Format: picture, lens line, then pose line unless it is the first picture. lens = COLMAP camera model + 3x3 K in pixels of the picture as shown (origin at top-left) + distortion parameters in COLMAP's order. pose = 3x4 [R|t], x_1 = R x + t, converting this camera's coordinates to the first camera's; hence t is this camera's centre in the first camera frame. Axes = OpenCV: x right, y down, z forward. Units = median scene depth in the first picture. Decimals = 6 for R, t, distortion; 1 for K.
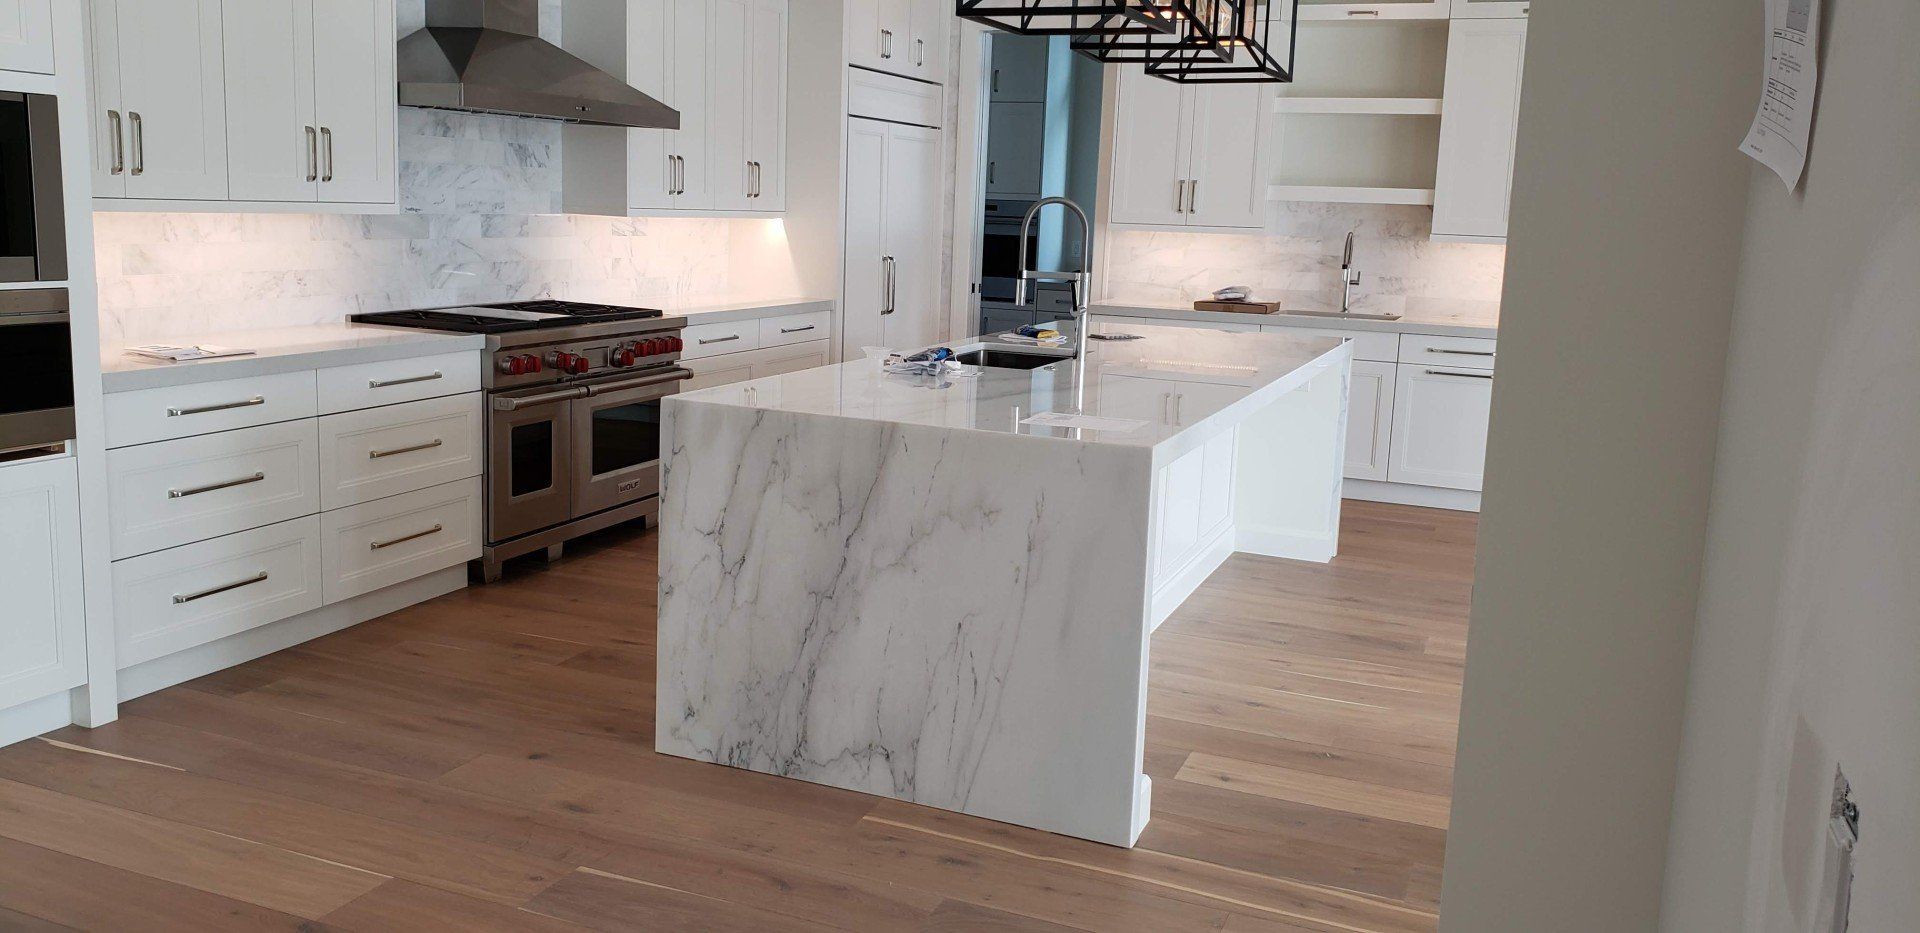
lens RADIAL K [[1526.8, 0, 957.8], [0, 1526.8, 464.6], [0, 0, 1]] dist [0.065393, -0.063728]
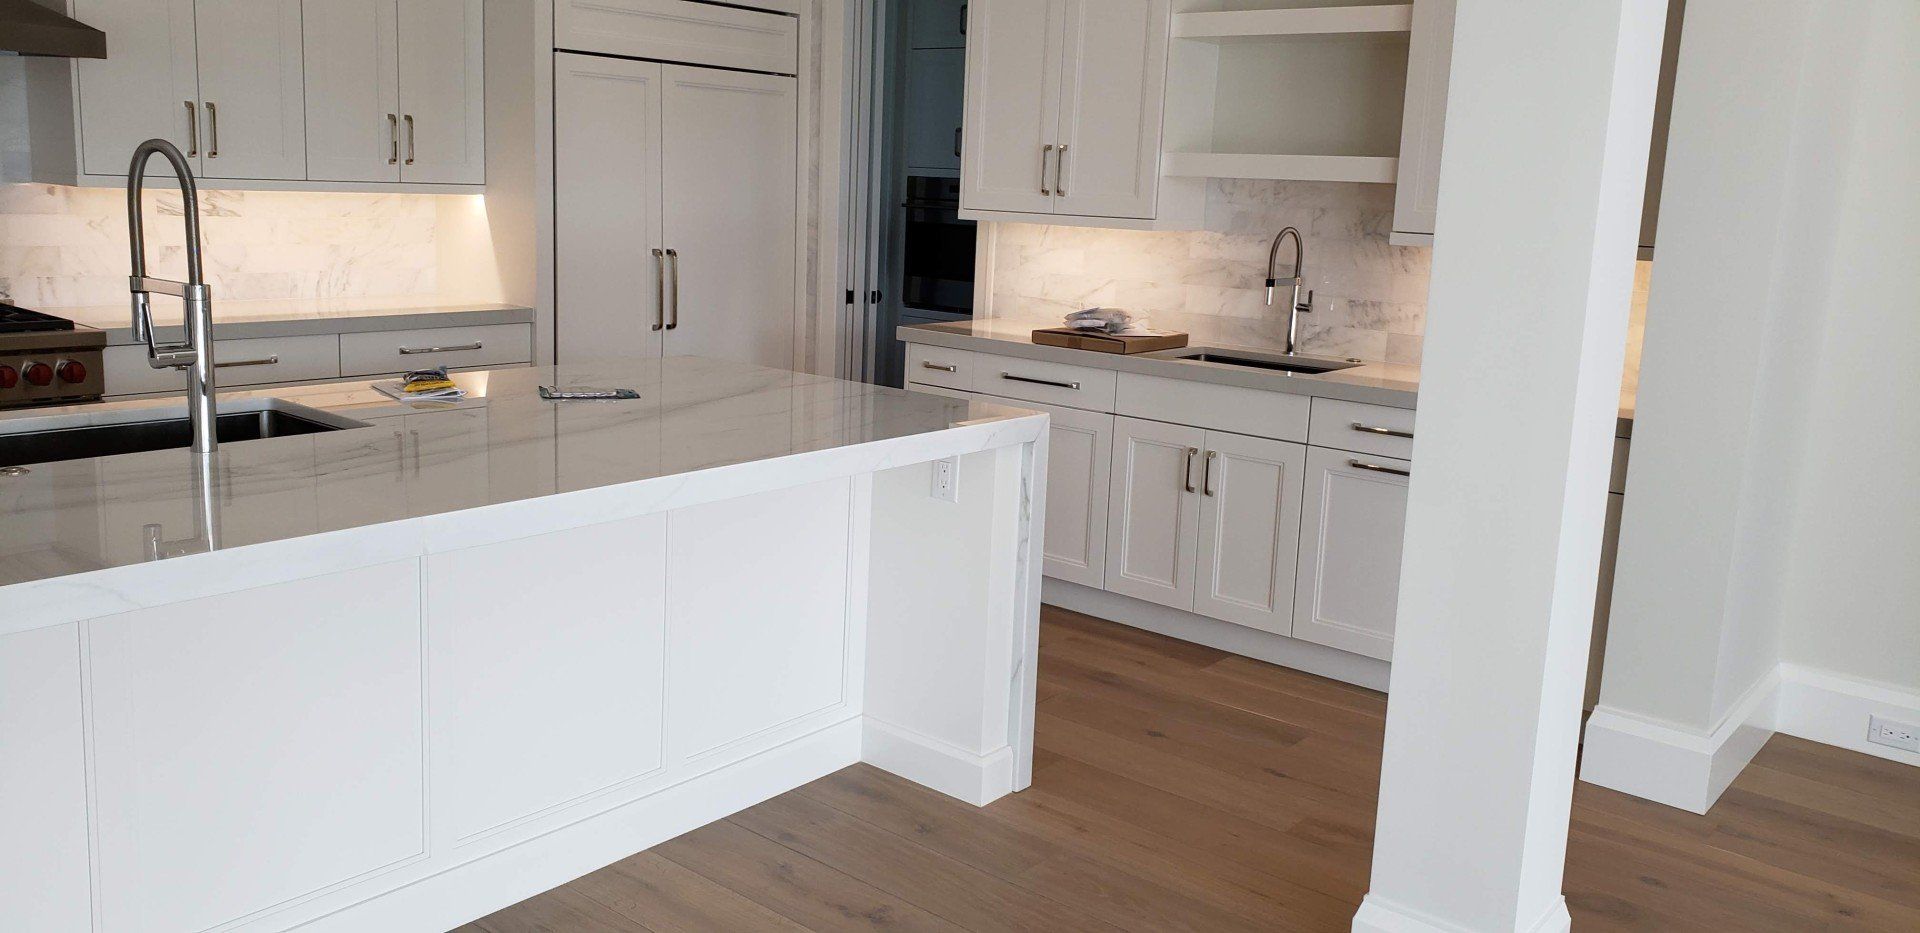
lens RADIAL K [[1526.8, 0, 958.8], [0, 1526.8, 460.9], [0, 0, 1]] dist [0.065393, -0.063728]
pose [[0.952180, 0.060589, -0.299468, 0.317511], [-0.059197, 0.998152, 0.013729, -0.056725], [0.299747, 0.004655, 0.954007, 0.361558]]
